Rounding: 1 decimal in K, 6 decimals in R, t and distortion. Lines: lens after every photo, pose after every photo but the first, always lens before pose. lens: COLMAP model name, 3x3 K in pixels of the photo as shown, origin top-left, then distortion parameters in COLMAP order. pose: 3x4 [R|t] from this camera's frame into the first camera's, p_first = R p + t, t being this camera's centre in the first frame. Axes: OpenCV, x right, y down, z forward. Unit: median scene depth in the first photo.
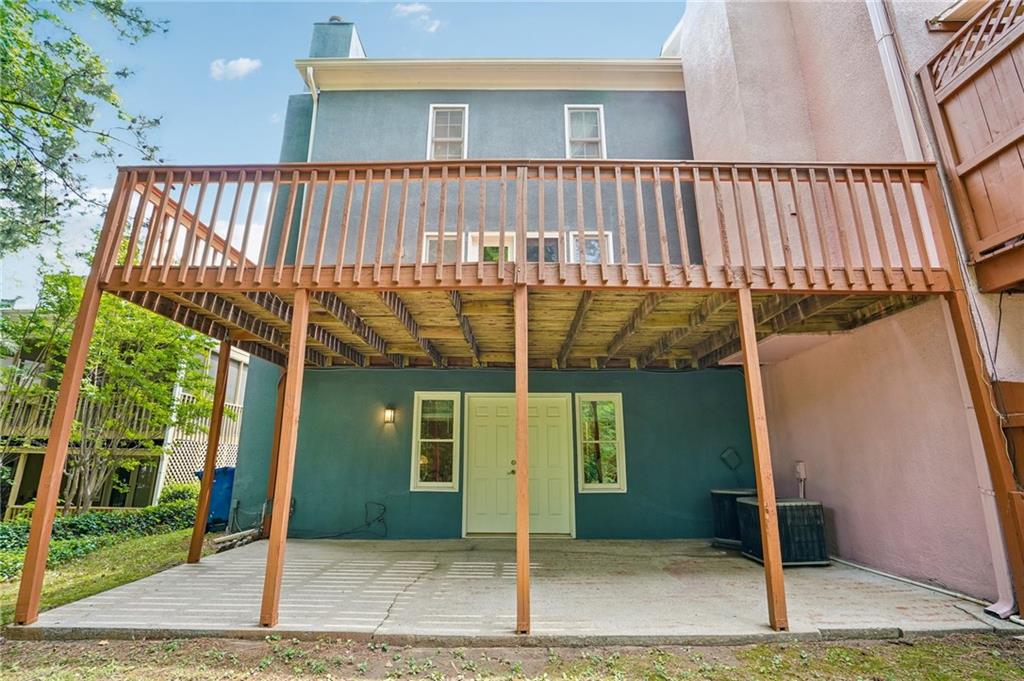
lens RADIAL K [[471.3, 0, 512.3], [0, 471.3, 337.7], [0, 0, 1]] dist [-0.016552, 0.004144]
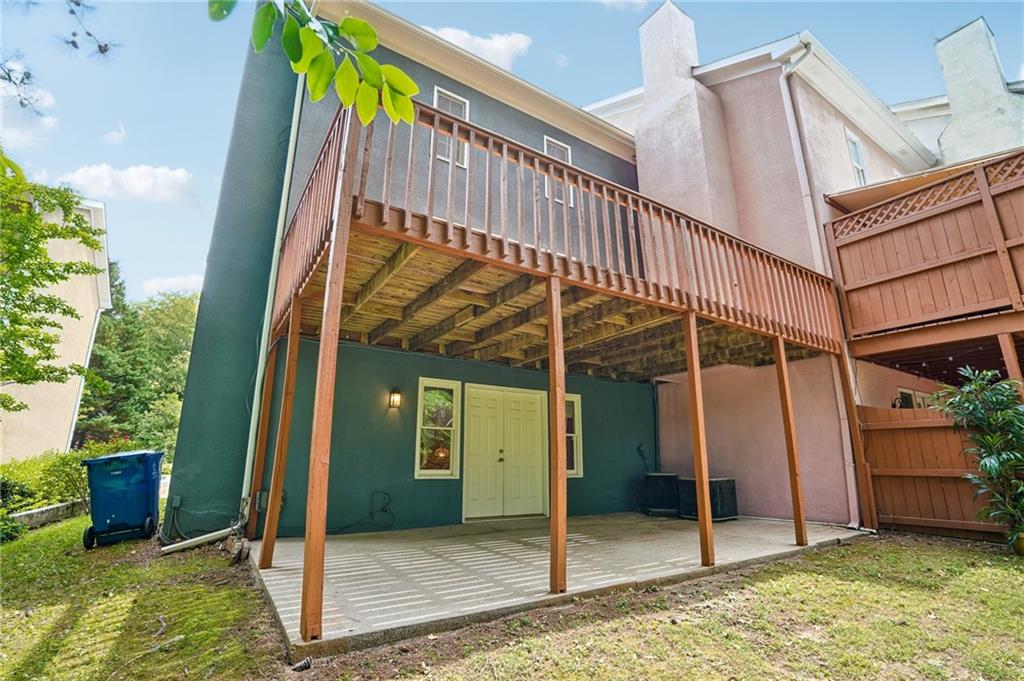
lens RADIAL K [[471.3, 0, 529.6], [0, 471.3, 334.9], [0, 0, 1]] dist [-0.016552, 0.004144]
pose [[0.831155, 0.144848, 0.536844, -0.603872], [-0.139747, 0.988901, -0.050460, 0.050738], [-0.538194, -0.033082, 0.842171, 0.071056]]
